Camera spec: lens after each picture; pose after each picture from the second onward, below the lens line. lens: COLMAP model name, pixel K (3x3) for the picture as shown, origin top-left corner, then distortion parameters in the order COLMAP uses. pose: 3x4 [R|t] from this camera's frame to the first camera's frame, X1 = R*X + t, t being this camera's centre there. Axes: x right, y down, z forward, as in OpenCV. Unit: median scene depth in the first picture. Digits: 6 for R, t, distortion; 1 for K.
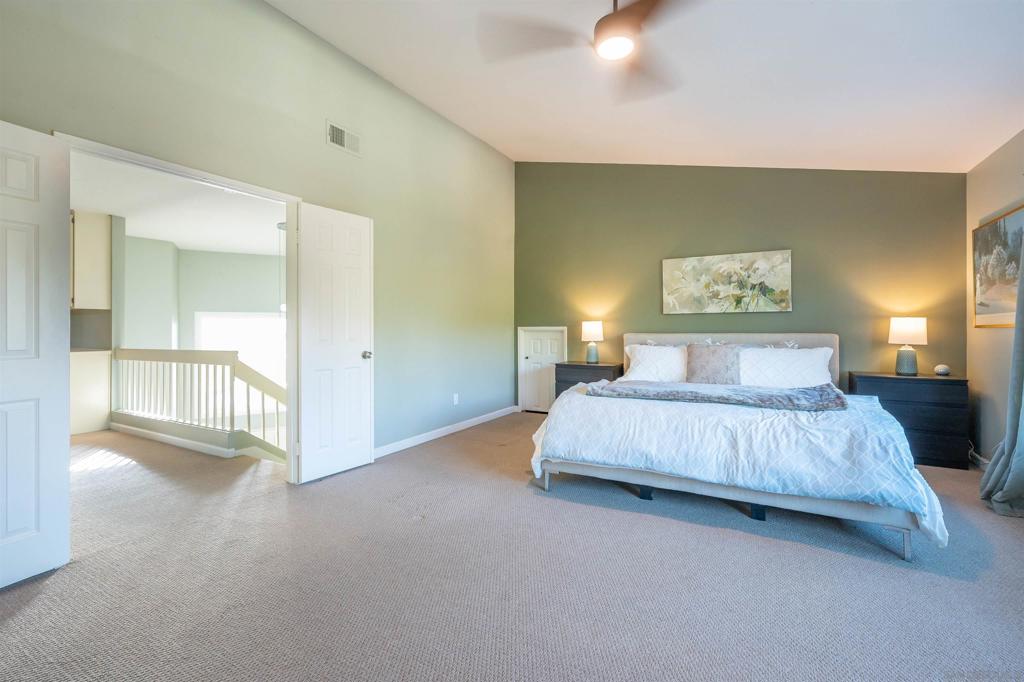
lens RADIAL K [[428.3, 0, 513.7], [0, 428.3, 331.5], [0, 0, 1]] dist [-0.002510, 0.000511]
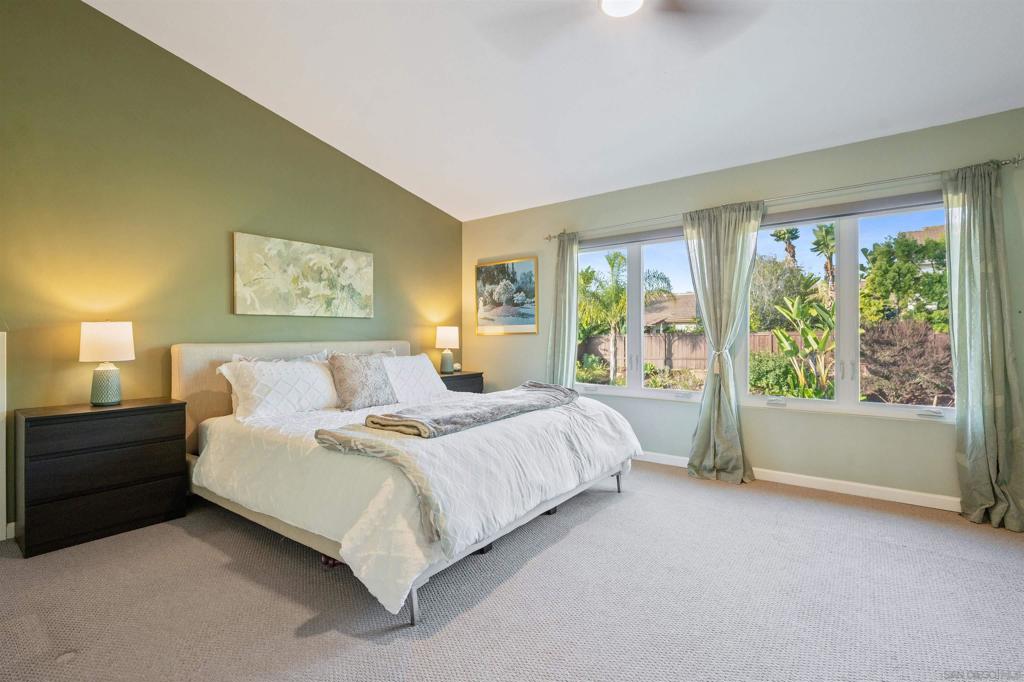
lens RADIAL K [[474.1, 0, 516.7], [0, 474.1, 332.8], [0, 0, 1]] dist [-0.002104, 0.000490]
pose [[0.136346, 0.005554, 0.990646, -0.344519], [0.009284, 0.999933, -0.006883, -0.003268], [-0.990618, 0.010136, 0.136285, 0.511625]]
